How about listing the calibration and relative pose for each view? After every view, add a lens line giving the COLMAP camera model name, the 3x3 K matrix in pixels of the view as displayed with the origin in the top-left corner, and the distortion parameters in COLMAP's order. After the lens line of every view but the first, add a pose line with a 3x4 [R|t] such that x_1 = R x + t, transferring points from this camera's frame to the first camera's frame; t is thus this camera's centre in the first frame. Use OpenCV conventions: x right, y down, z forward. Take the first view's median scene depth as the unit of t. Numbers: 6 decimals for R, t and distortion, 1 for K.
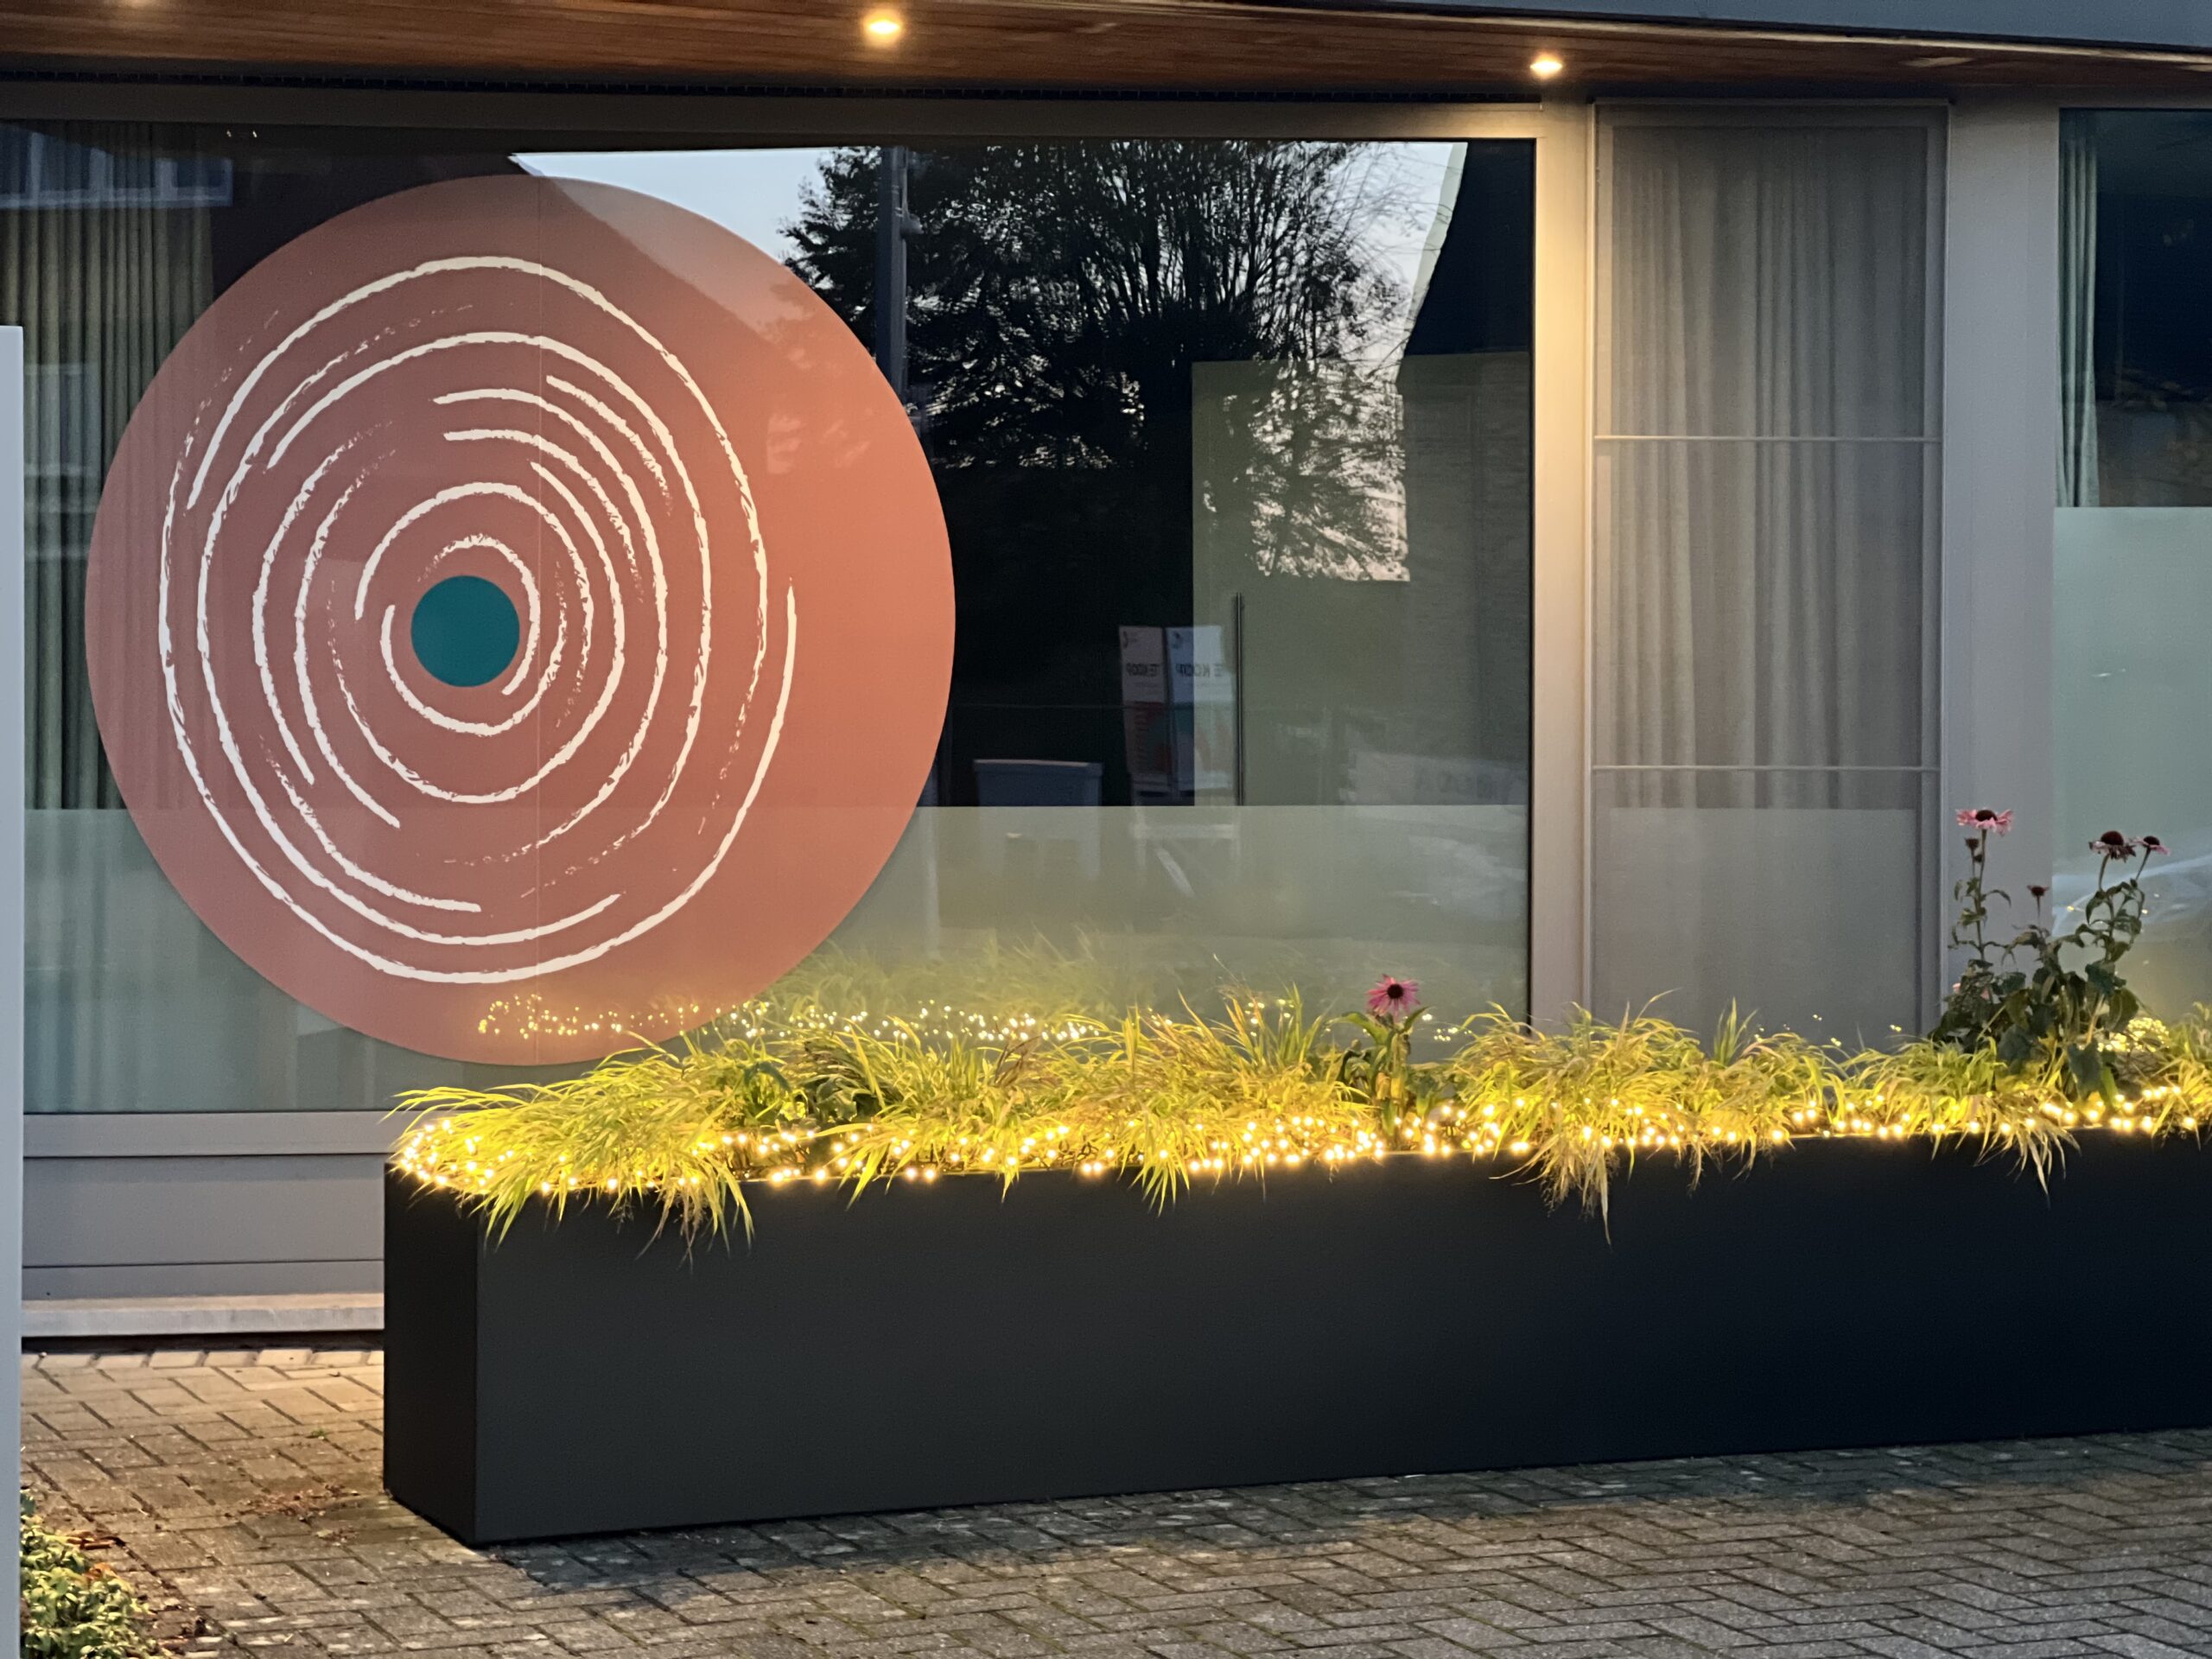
lens RADIAL K [[4914.6, 0, 1106.0], [0, 4914.6, 829.5], [0, 0, 1]] dist [0.365594, 0.031066]
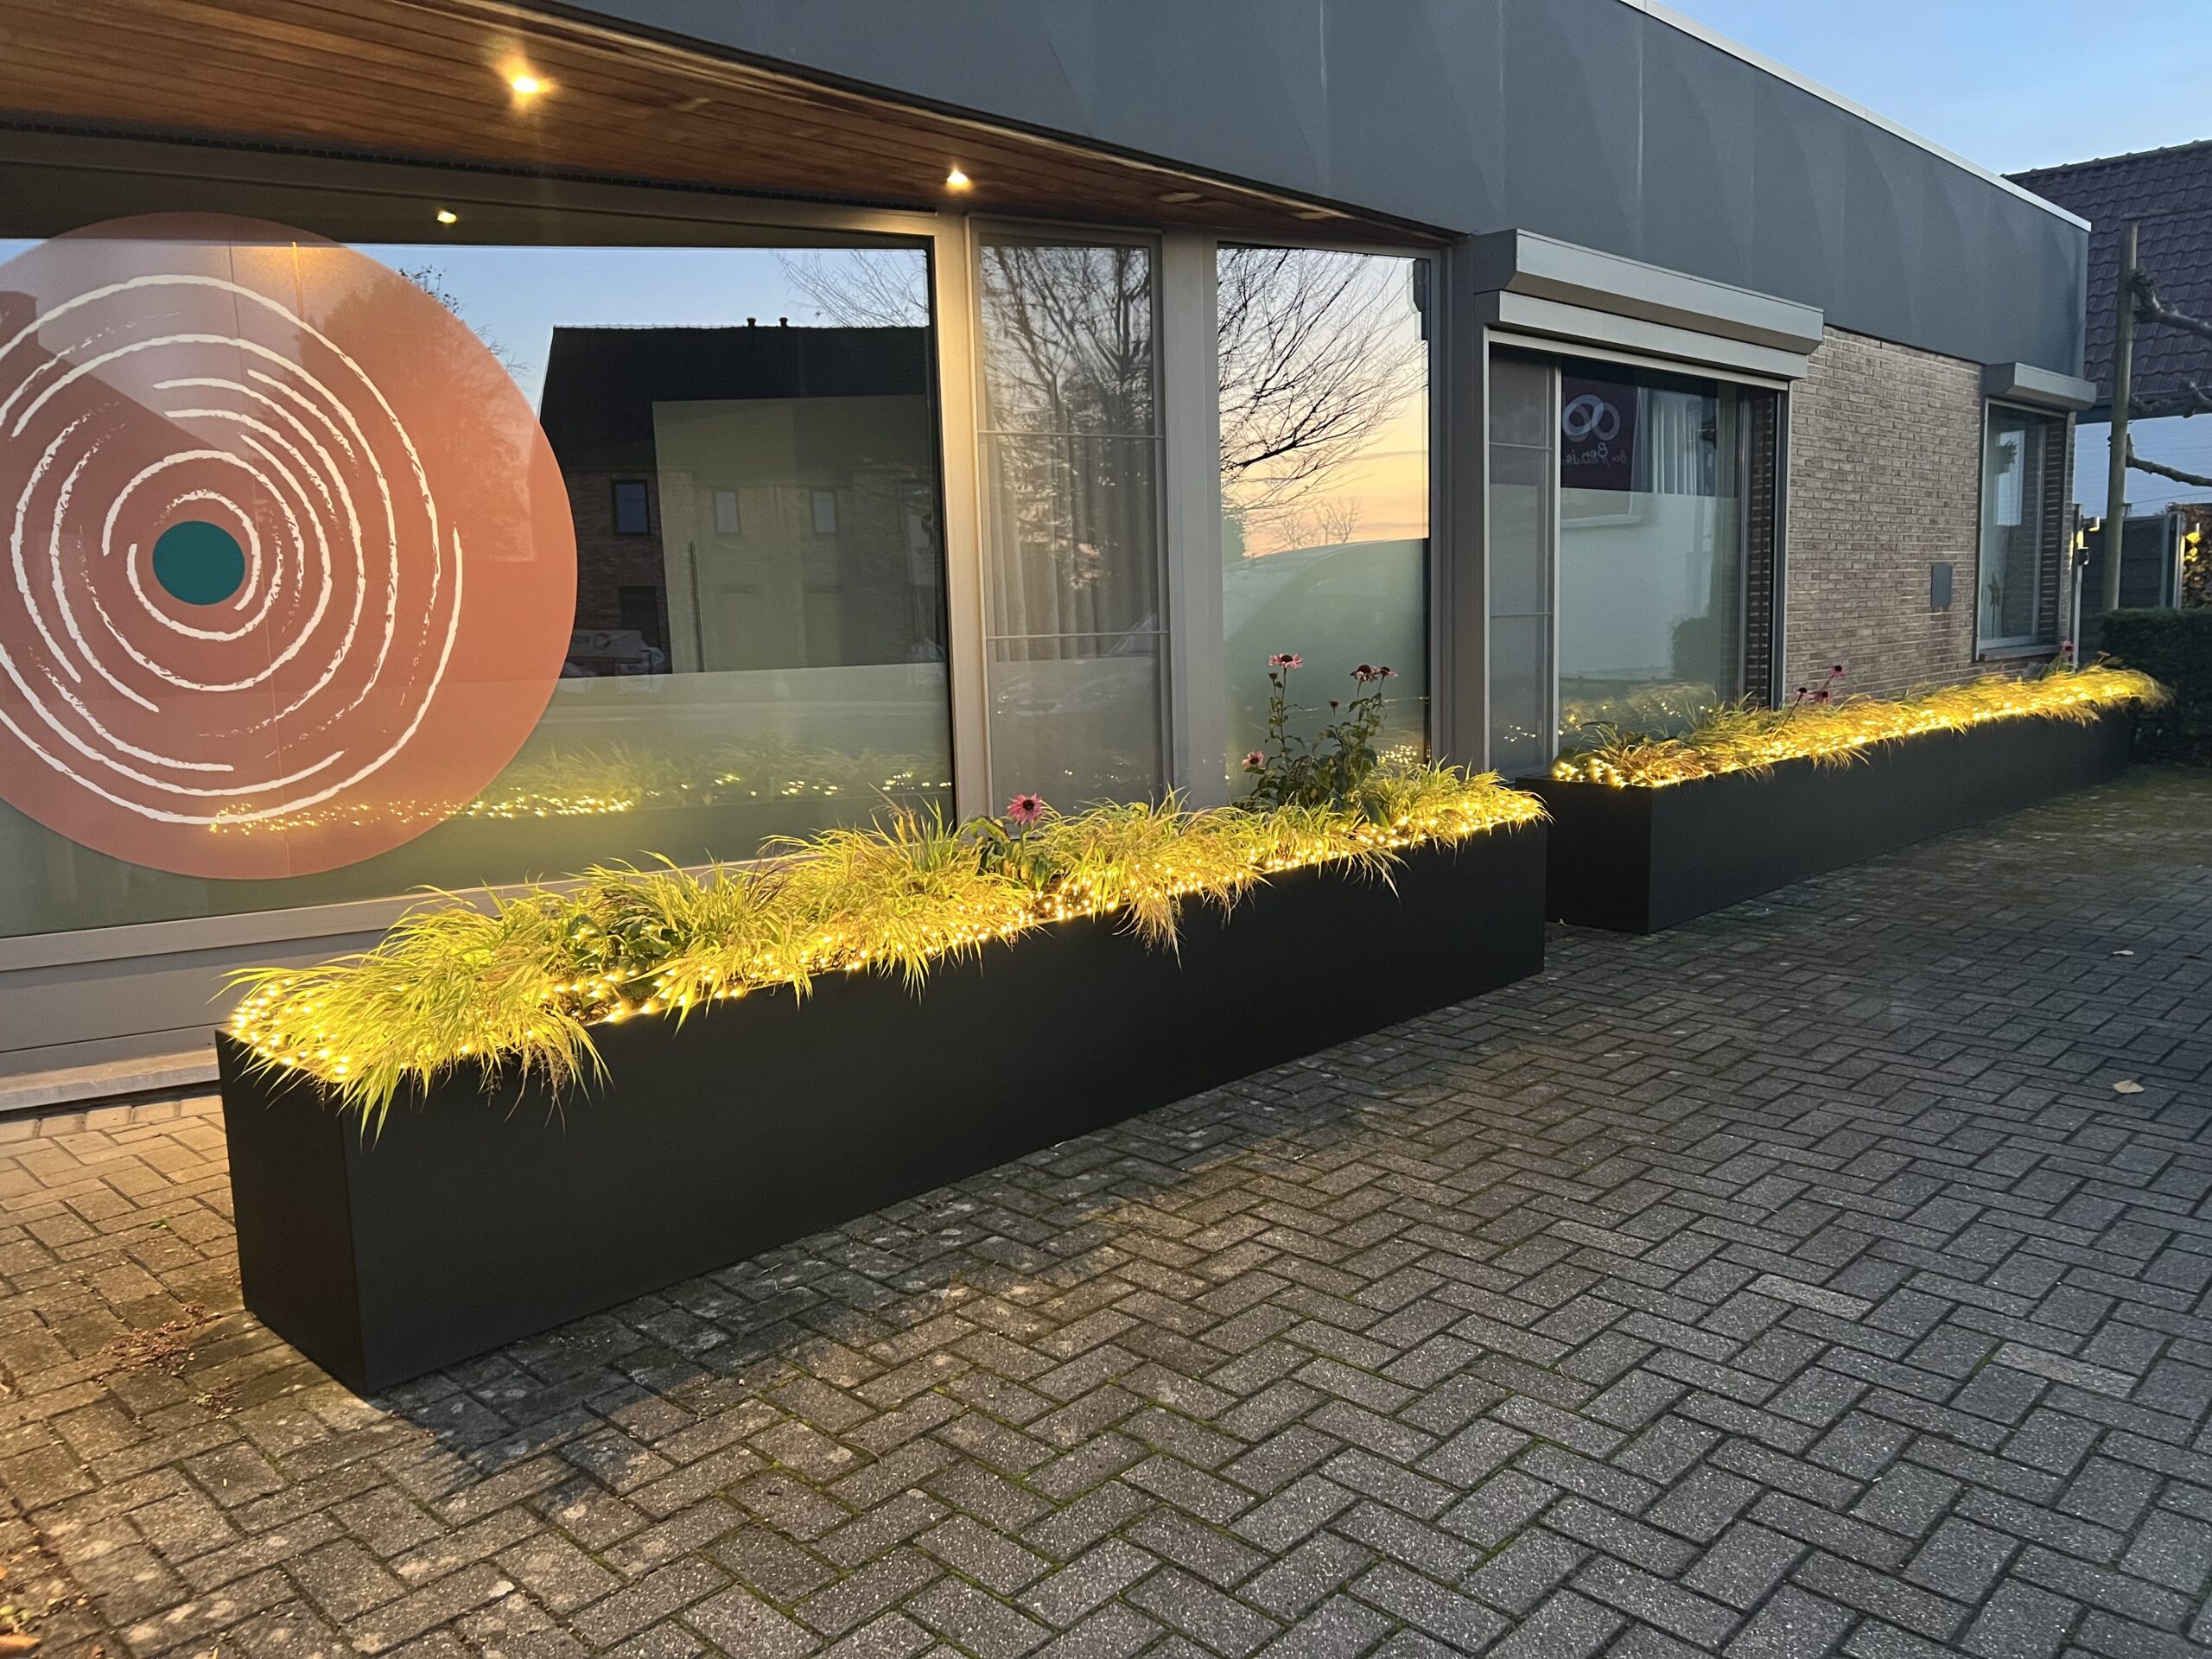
lens RADIAL K [[1616.4, 0, 1106.0], [0, 1616.4, 829.5], [0, 0, 1]] dist [0.085044, -0.080295]
pose [[0.914490, -0.083102, 0.395982, -0.087589], [0.039685, 0.992384, 0.116614, -0.010704], [-0.402658, -0.090928, 0.910823, 0.488121]]
